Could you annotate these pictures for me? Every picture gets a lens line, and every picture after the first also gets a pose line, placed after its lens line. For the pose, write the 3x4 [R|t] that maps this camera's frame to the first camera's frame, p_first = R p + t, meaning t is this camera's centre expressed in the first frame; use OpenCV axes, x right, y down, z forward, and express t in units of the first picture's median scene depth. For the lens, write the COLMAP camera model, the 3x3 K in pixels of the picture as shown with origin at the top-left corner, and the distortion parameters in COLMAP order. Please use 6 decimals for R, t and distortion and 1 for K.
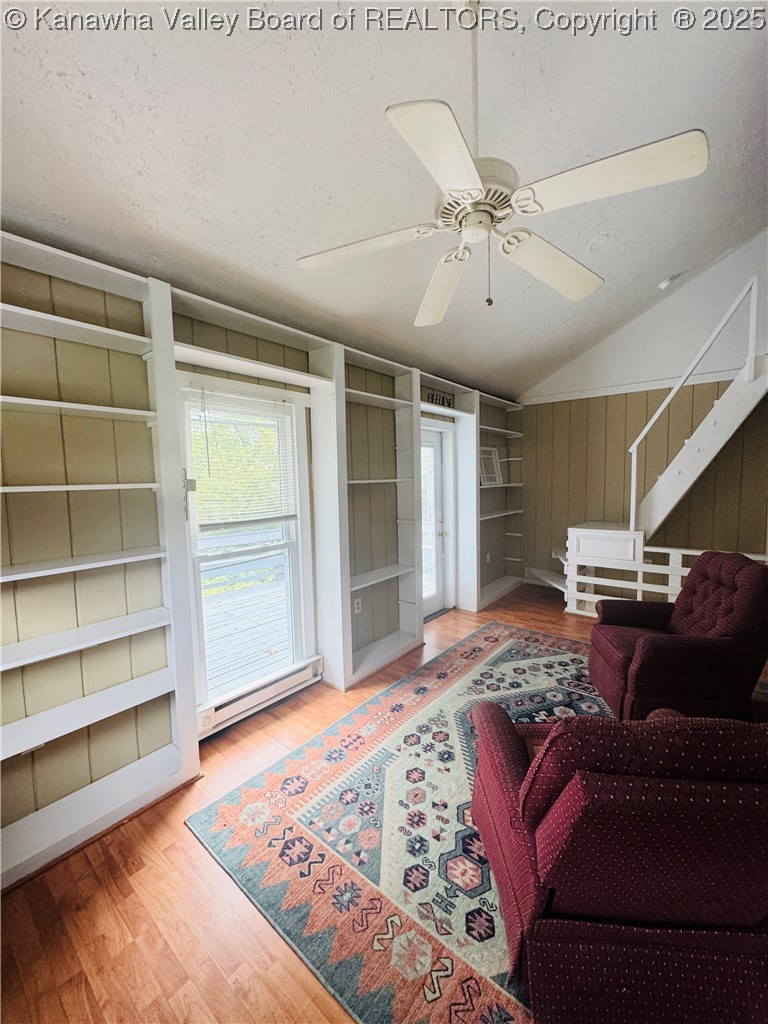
lens RADIAL K [[407.7, 0, 384.9], [0, 407.7, 508.5], [0, 0, 1]] dist [-0.002703, -0.000344]
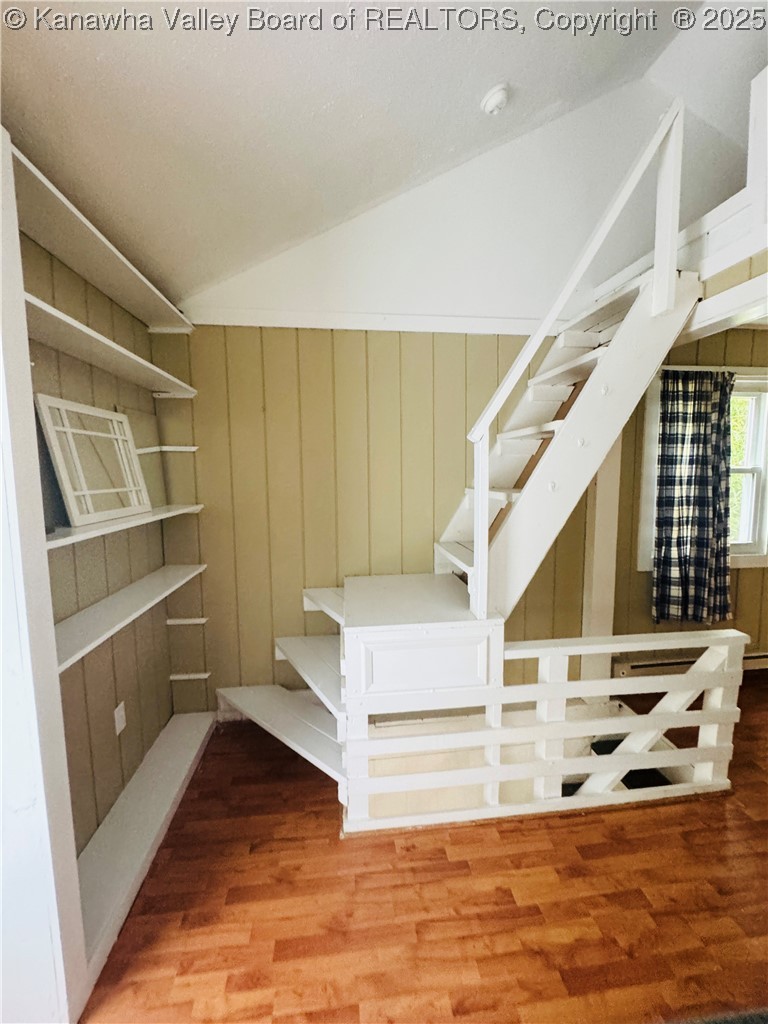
lens RADIAL K [[407.7, 0, 385.1], [0, 407.7, 509.1], [0, 0, 1]] dist [-0.002703, -0.000344]
pose [[0.698297, -0.051085, 0.713983, 0.202758], [0.051084, 0.998463, 0.021478, -0.071086], [-0.713983, 0.021475, 0.699833, 0.687918]]
